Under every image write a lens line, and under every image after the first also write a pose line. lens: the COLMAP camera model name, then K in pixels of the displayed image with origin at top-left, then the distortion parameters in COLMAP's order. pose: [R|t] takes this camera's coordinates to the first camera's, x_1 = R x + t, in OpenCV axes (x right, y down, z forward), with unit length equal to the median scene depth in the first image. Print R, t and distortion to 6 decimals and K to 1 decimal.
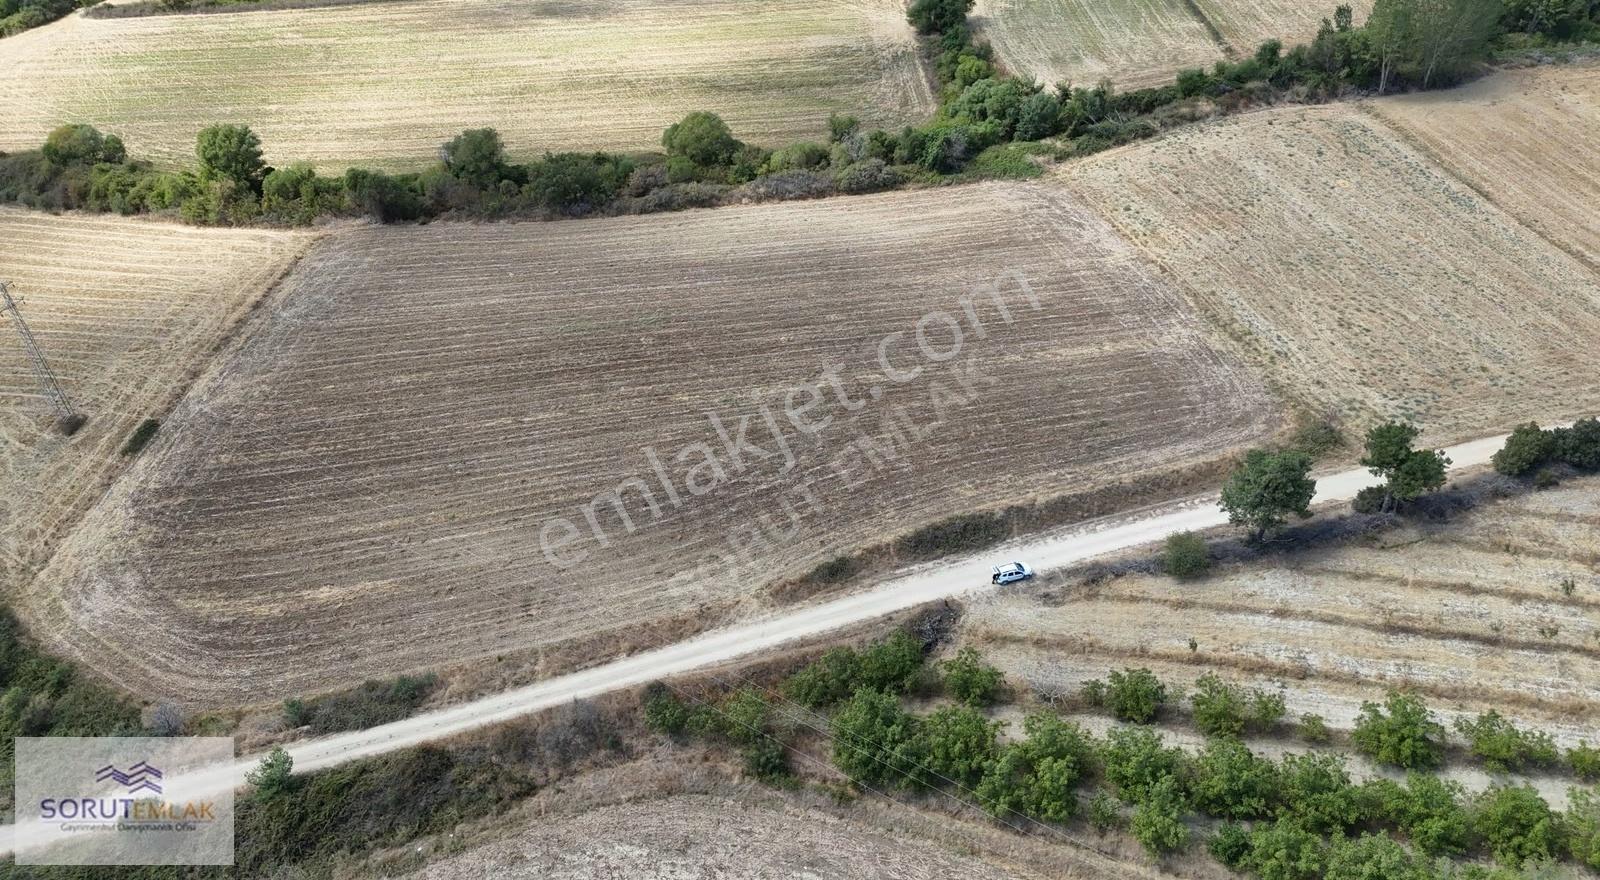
lens RADIAL K [[1170.4, 0, 804.8], [0, 1170.4, 433.2], [0, 0, 1]] dist [0.072925, -0.068049]
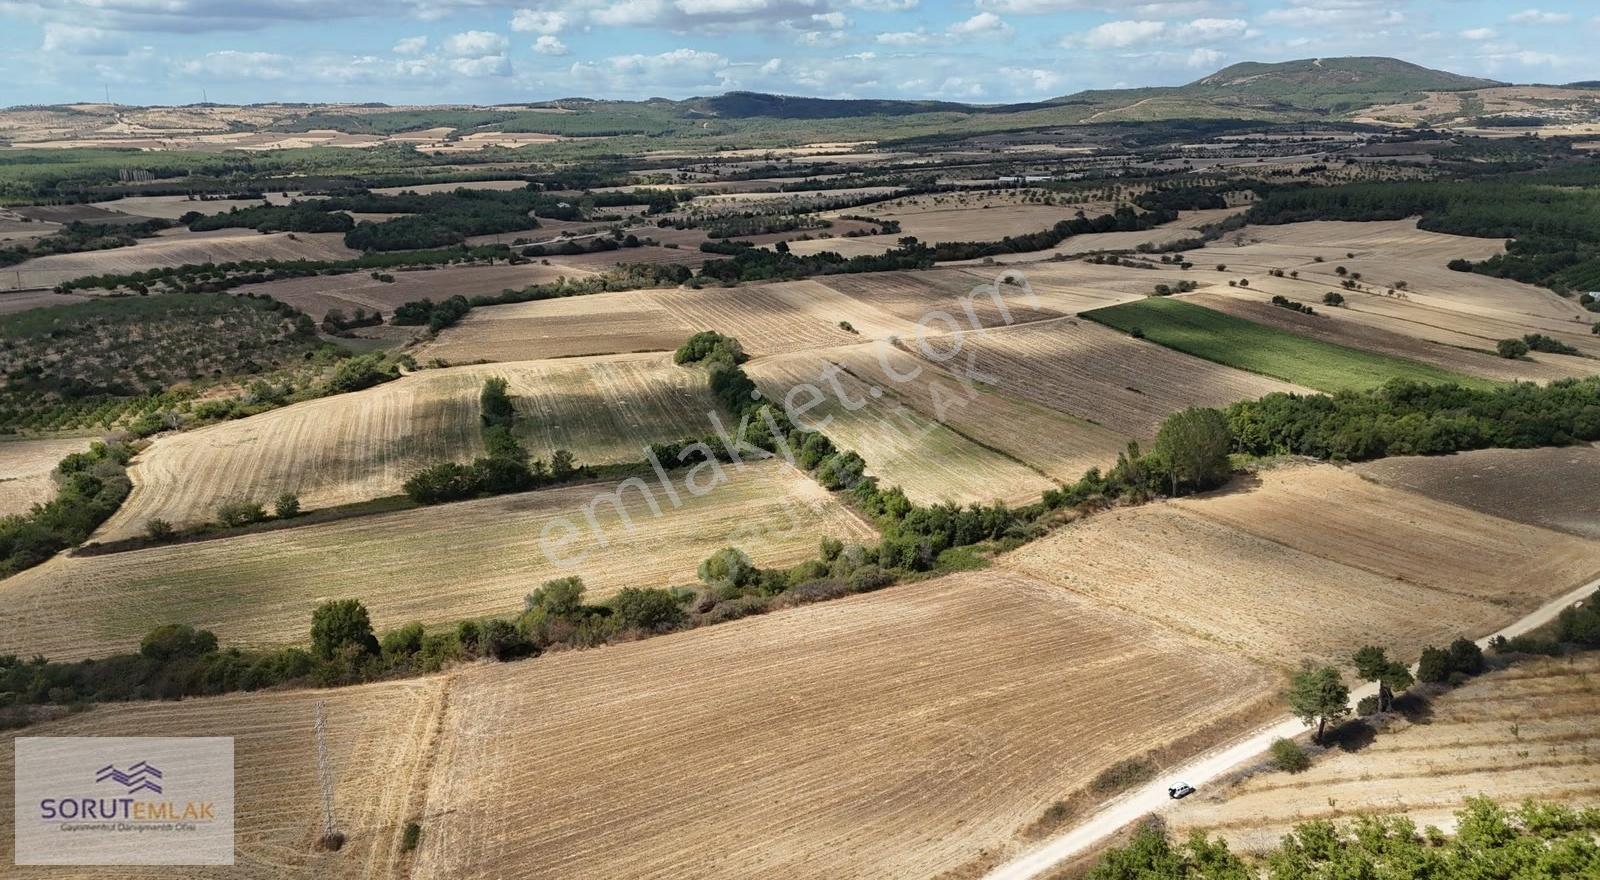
lens RADIAL K [[1170.4, 0, 804.8], [0, 1170.4, 433.2], [0, 0, 1]] dist [0.072925, -0.068049]
pose [[0.954465, -0.077250, 0.288146, -0.497308], [0.192106, 0.898126, -0.395557, 0.173510], [-0.228235, 0.432900, 0.872070, -0.215912]]
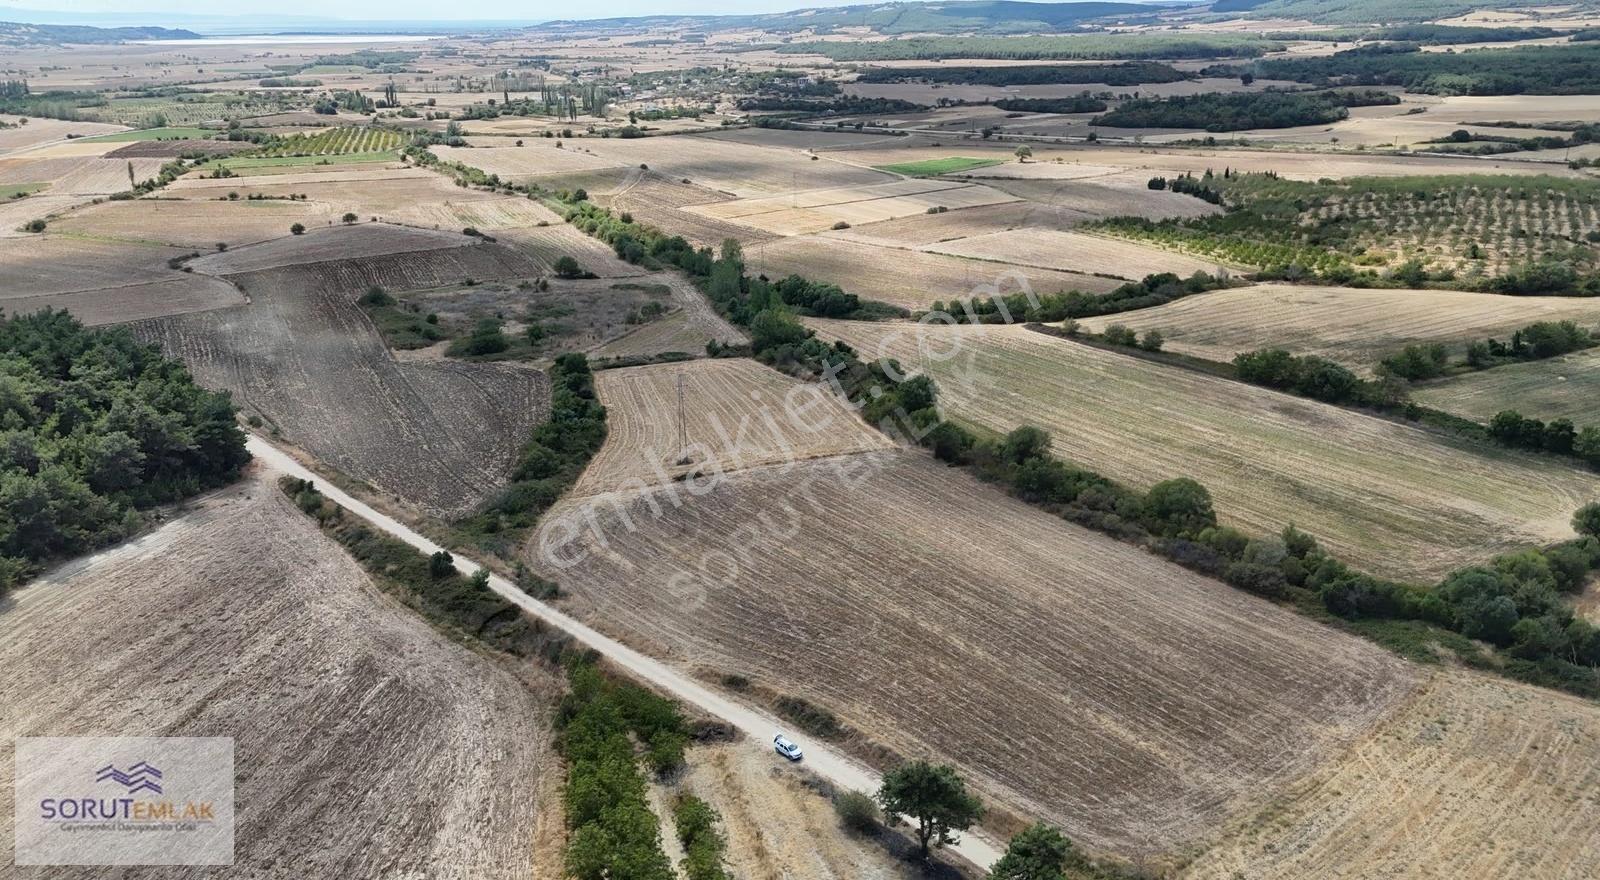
lens RADIAL K [[1170.4, 0, 804.8], [0, 1170.4, 433.2], [0, 0, 1]] dist [0.072925, -0.068049]
pose [[0.455827, 0.295327, -0.839645, 0.940113], [-0.559724, 0.828586, -0.012426, -0.124826], [0.692048, 0.475634, 0.542994, 0.159592]]
